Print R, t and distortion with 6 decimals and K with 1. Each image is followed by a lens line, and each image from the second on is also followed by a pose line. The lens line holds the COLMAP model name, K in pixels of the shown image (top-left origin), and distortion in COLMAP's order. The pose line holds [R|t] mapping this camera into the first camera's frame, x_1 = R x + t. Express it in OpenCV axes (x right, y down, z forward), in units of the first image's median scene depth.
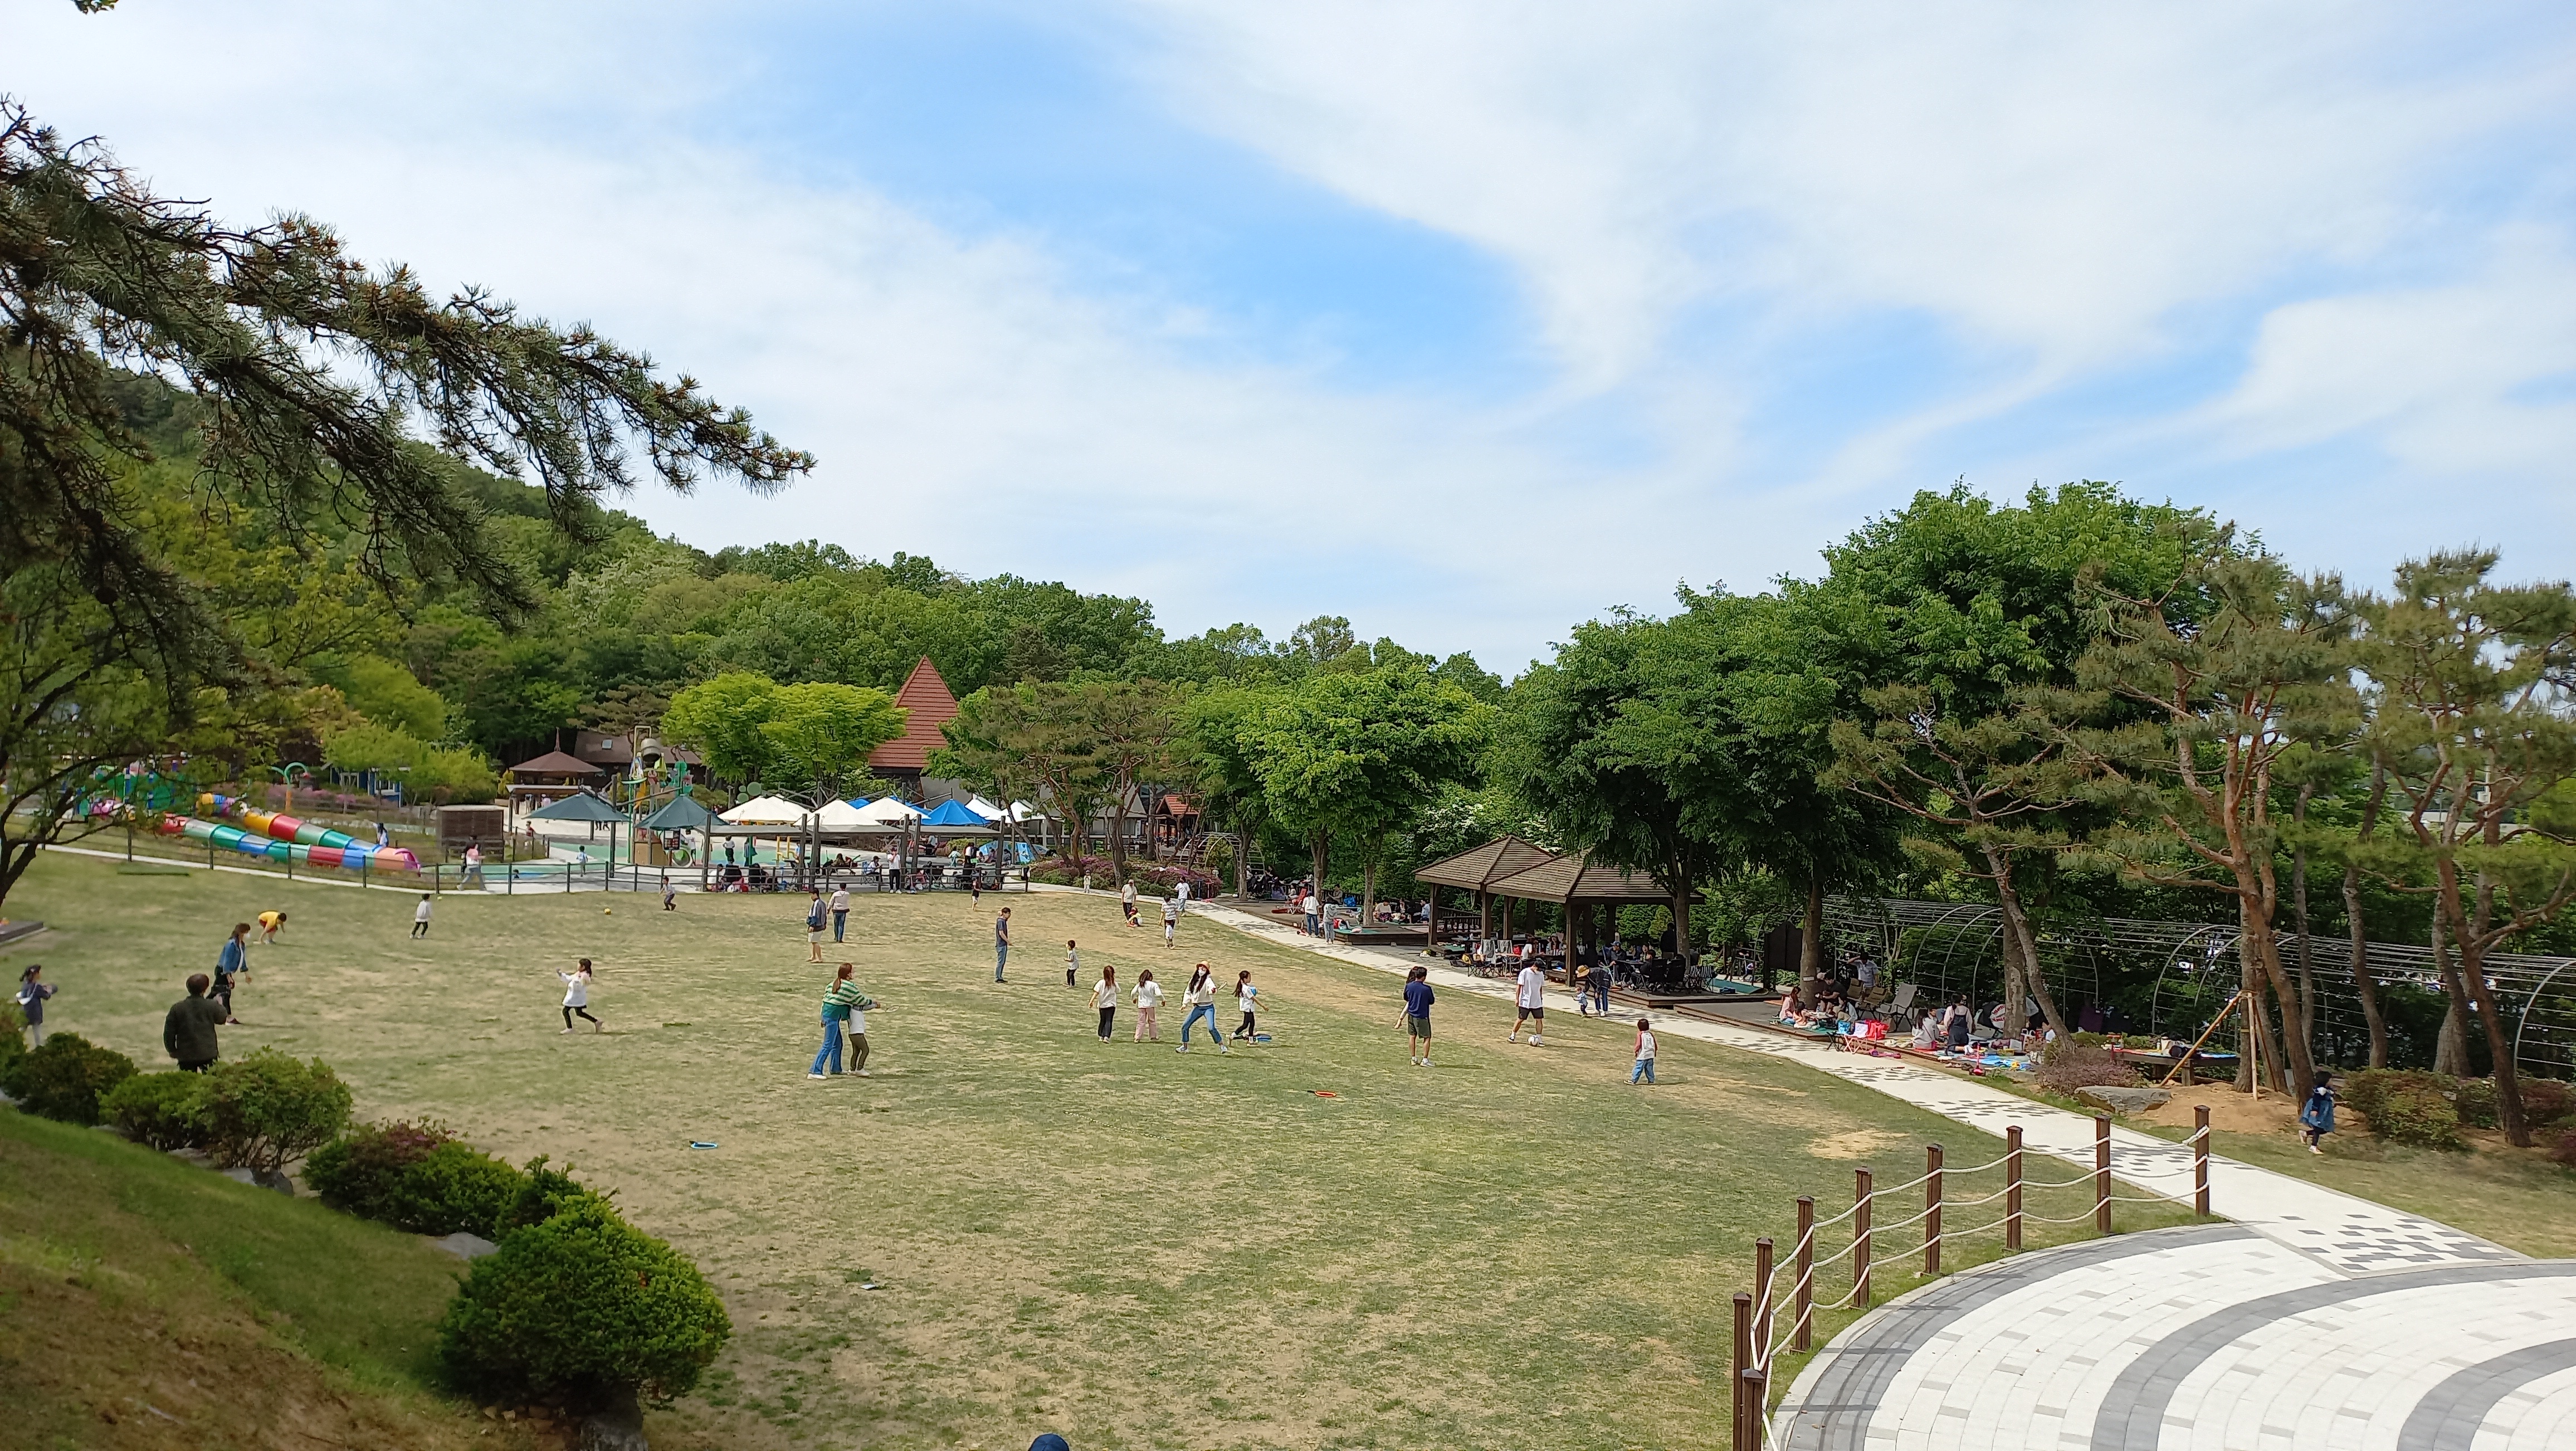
lens RADIAL K [[1848.4, 0, 1288.0], [0, 1848.4, 725.5], [0, 0, 1]] dist [0.038906, -0.002915]
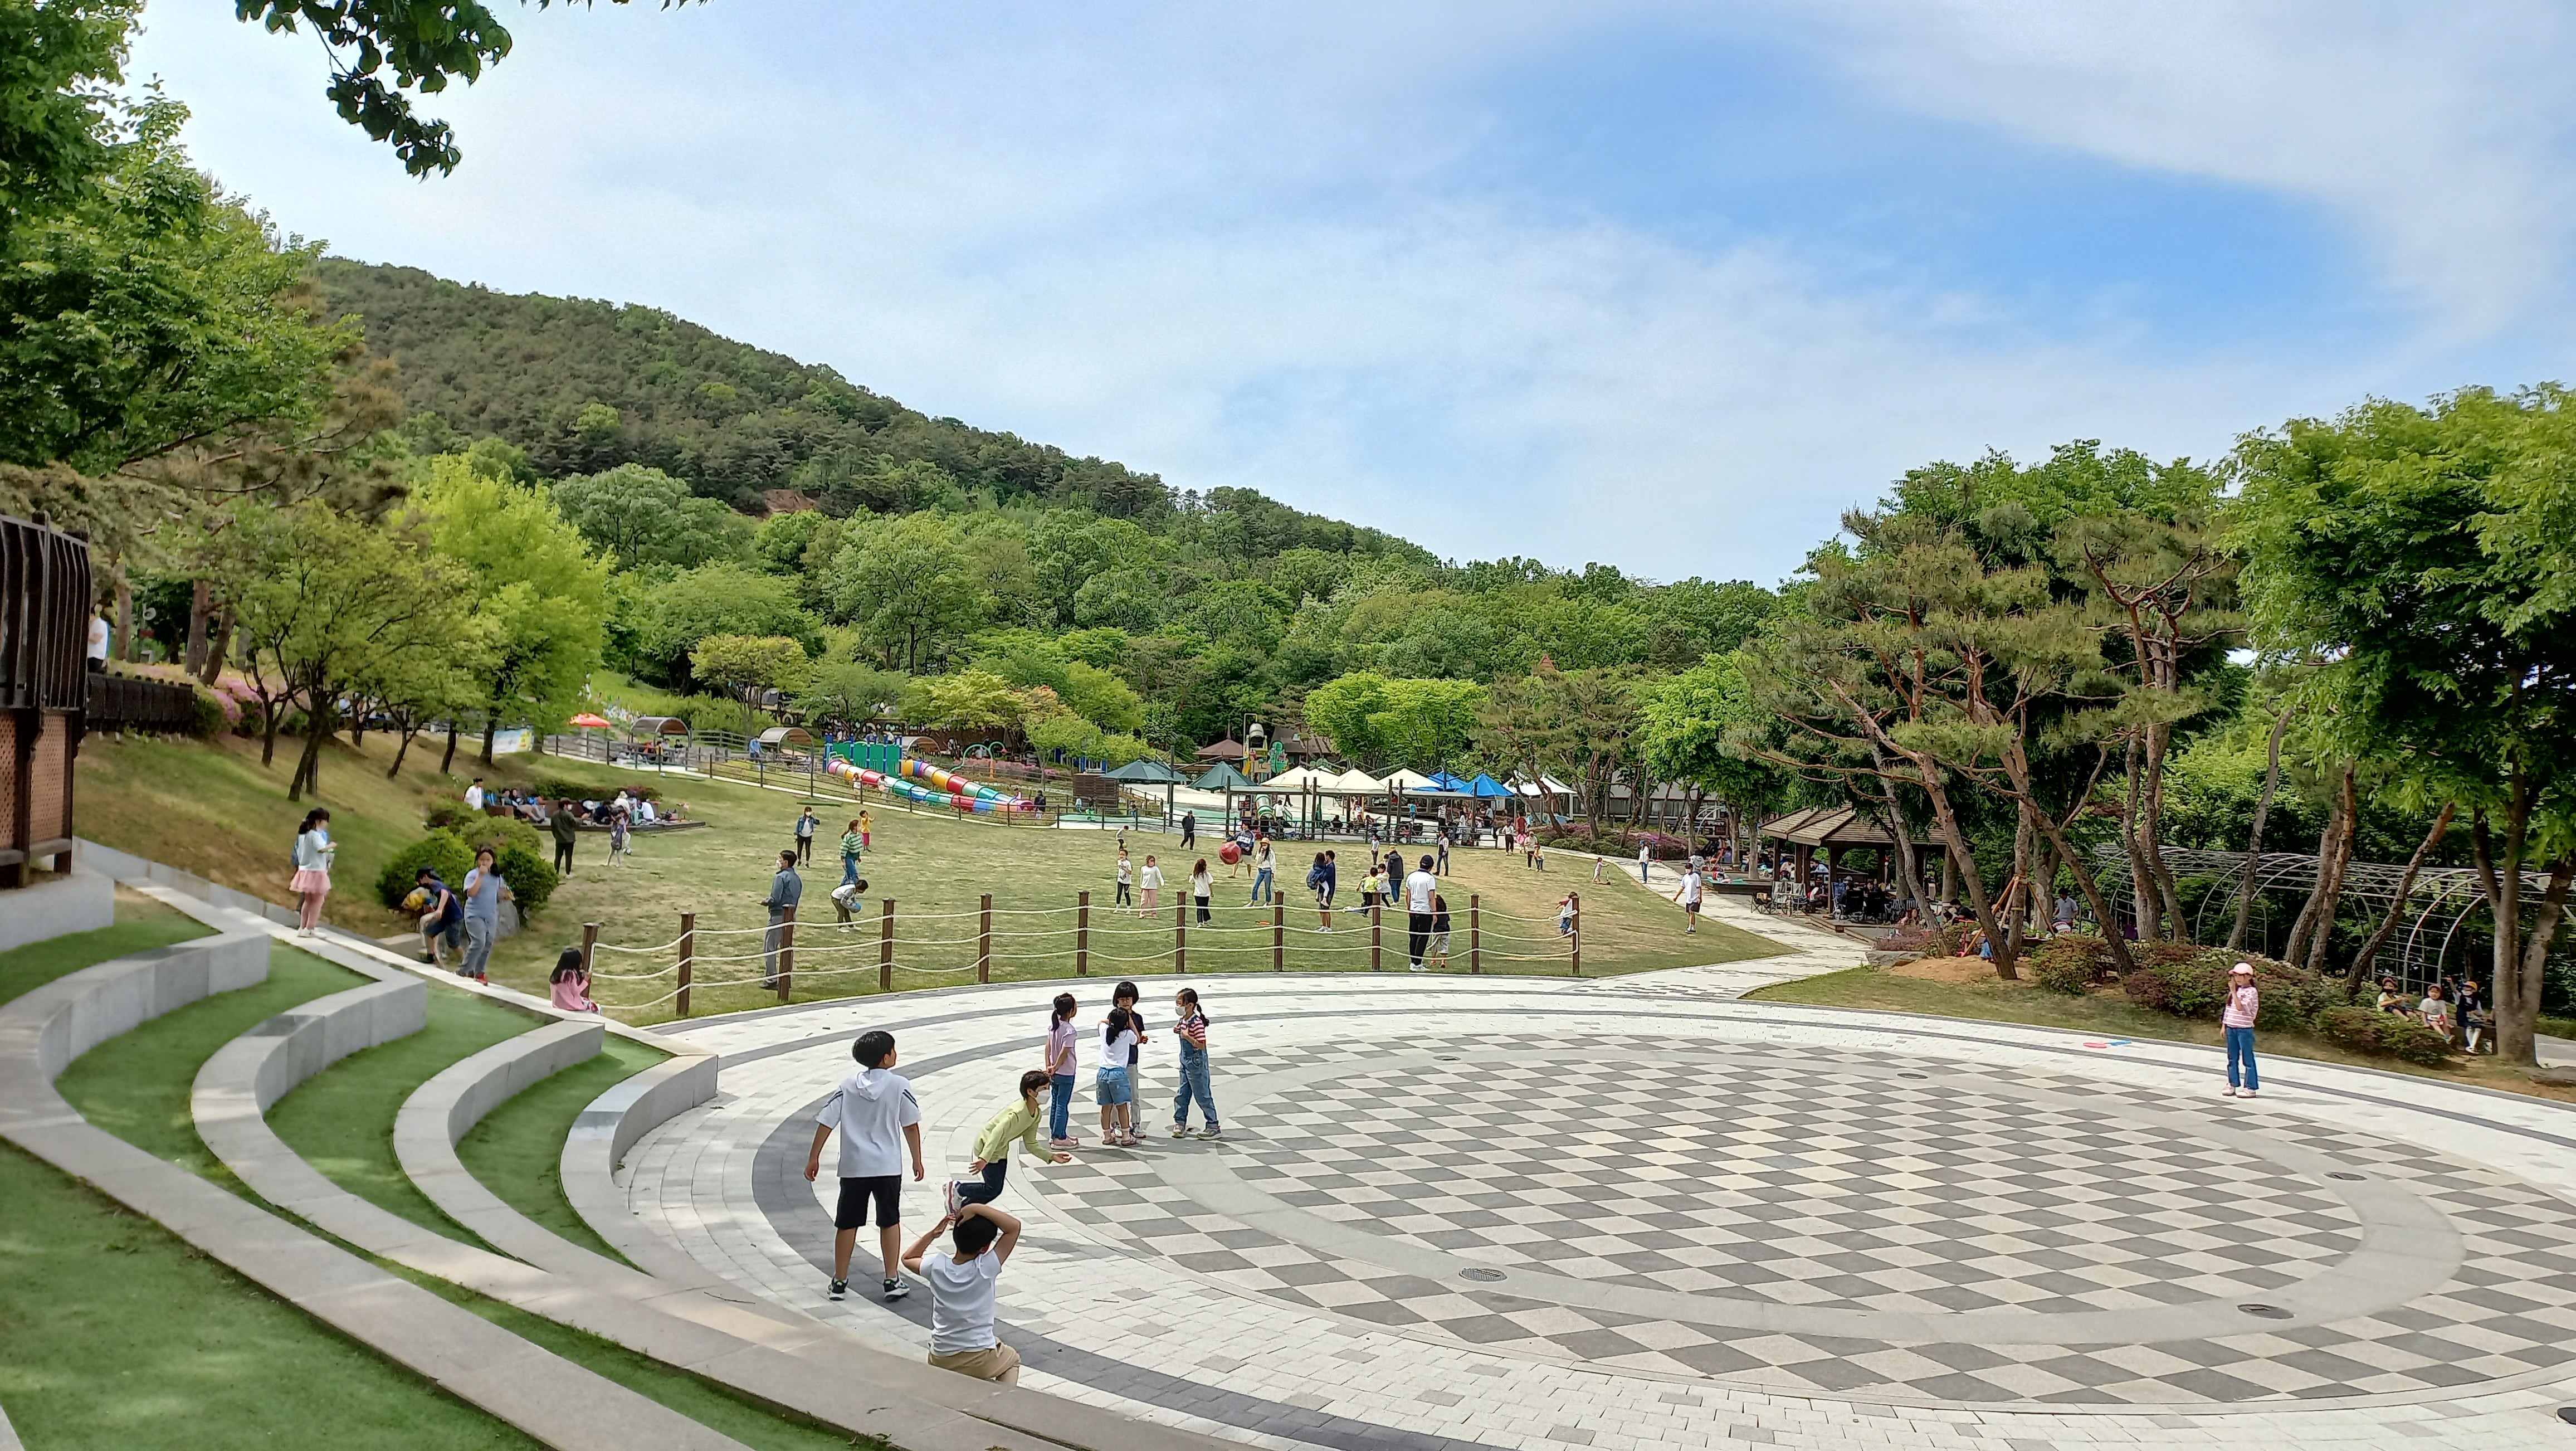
lens RADIAL K [[1848.4, 0, 1288.0], [0, 1848.4, 725.5], [0, 0, 1]] dist [0.038906, -0.002915]
pose [[0.901049, -0.007107, -0.433659, 0.143732], [0.003621, 0.999954, -0.008865, 0.013641], [0.433702, 0.006417, 0.901034, -0.055868]]
